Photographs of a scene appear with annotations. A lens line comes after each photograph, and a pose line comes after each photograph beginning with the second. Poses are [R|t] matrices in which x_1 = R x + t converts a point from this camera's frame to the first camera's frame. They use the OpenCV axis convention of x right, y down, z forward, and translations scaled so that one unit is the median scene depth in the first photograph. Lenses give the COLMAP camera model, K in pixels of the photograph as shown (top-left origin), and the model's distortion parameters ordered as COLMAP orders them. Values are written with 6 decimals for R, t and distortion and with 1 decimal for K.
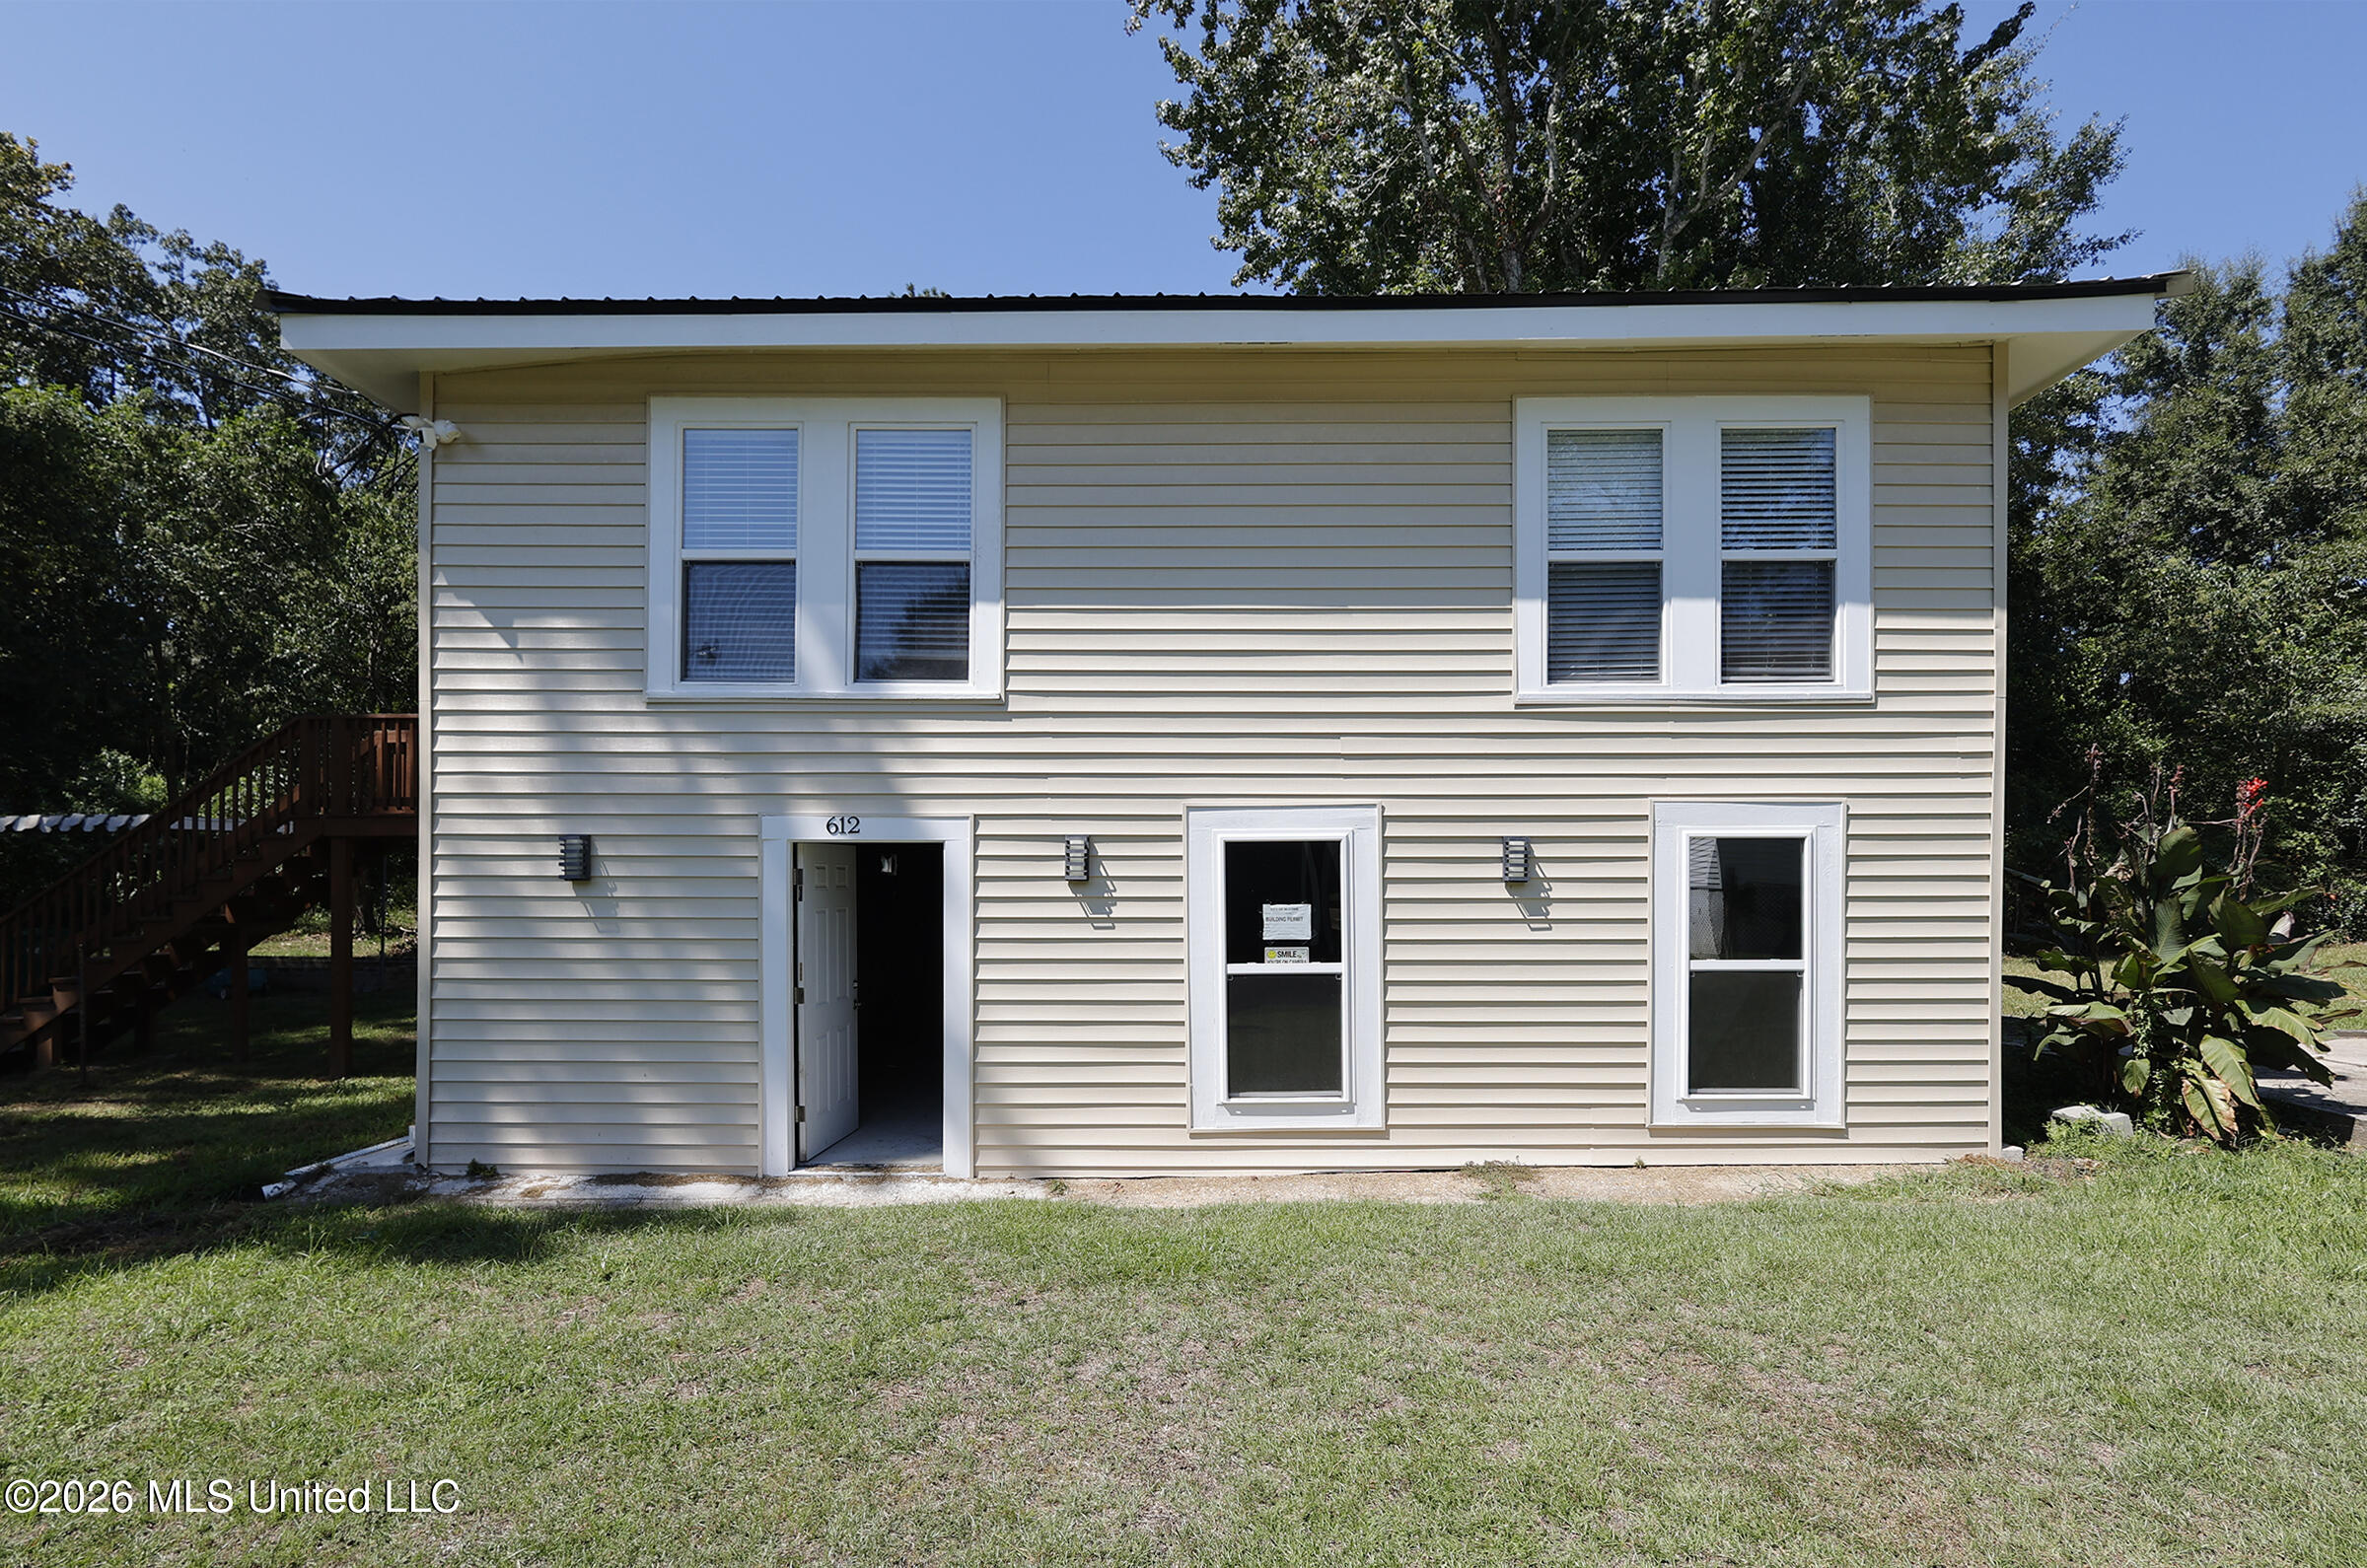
lens RADIAL K [[1118.5, 0, 1177.9], [0, 1118.5, 883.6], [0, 0, 1]] dist [-0.001721, -0.000293]
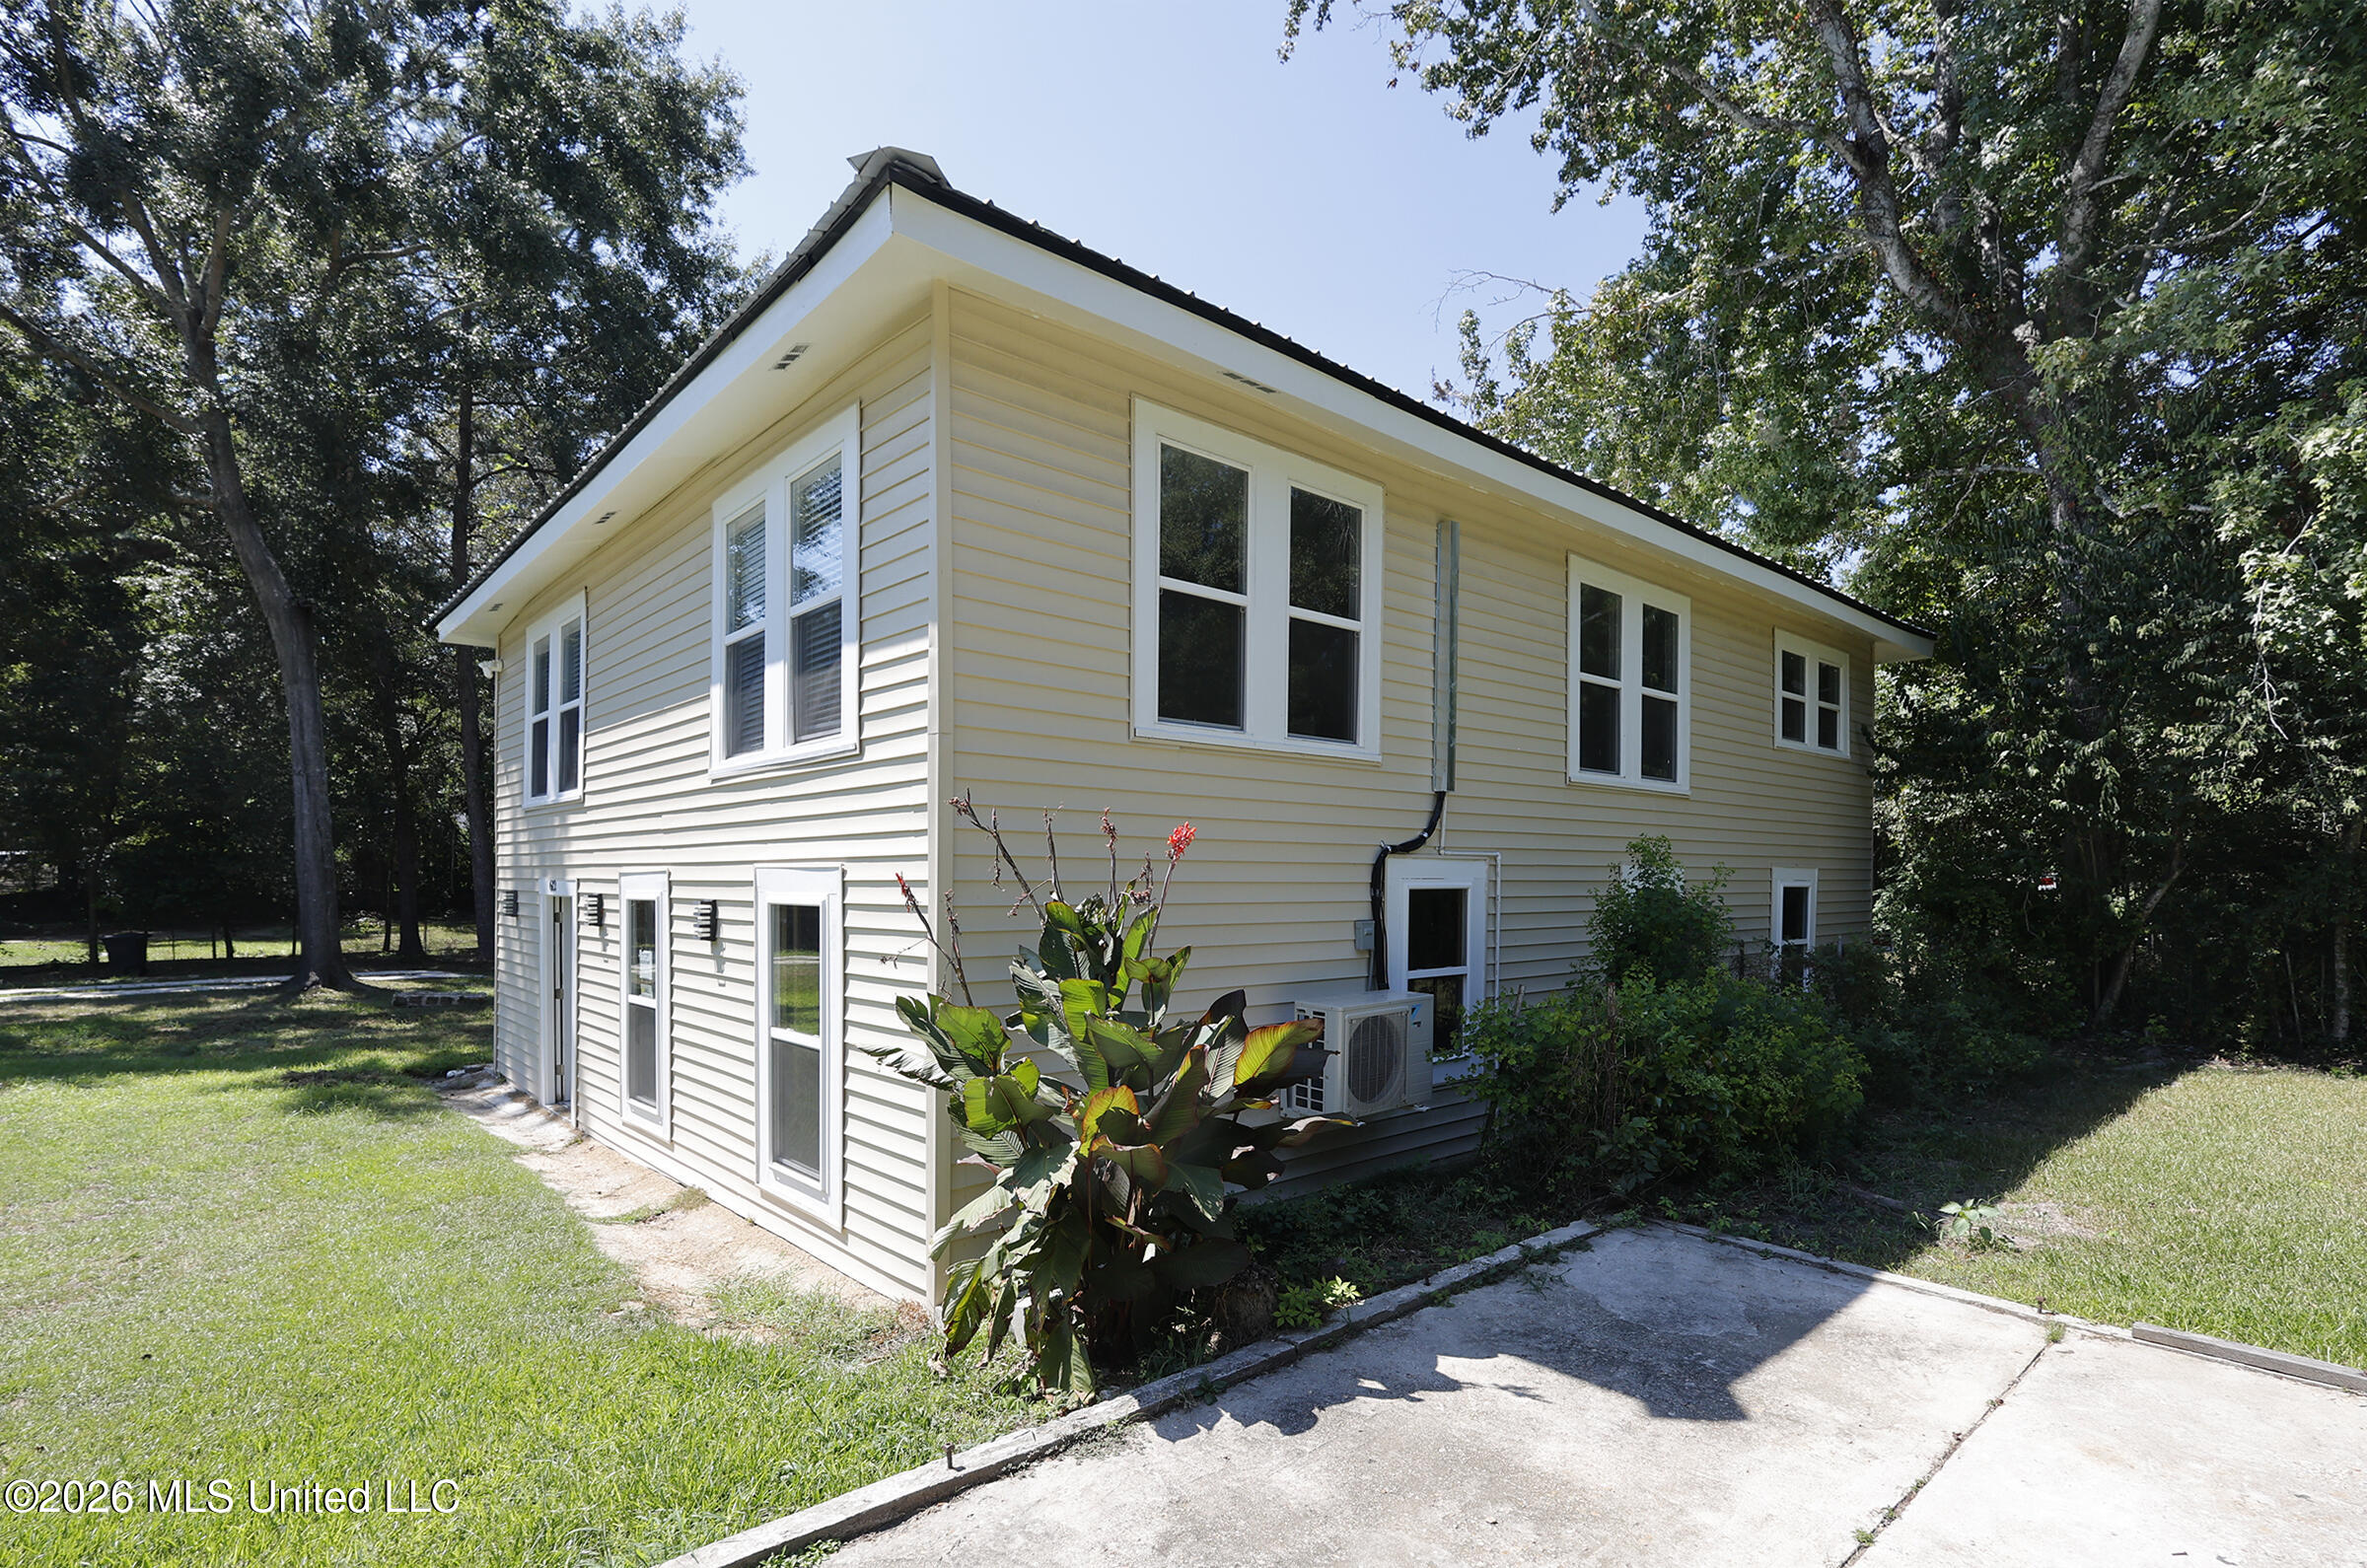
lens RADIAL K [[1145.8, 0, 1180.9], [0, 1145.8, 852.3], [0, 0, 1]] dist [-0.000486, -0.000191]
pose [[0.665821, -0.013964, -0.745981, 1.459878], [-0.004534, 0.999731, -0.022761, -0.065187], [0.746098, 0.018537, 0.665579, 0.591138]]
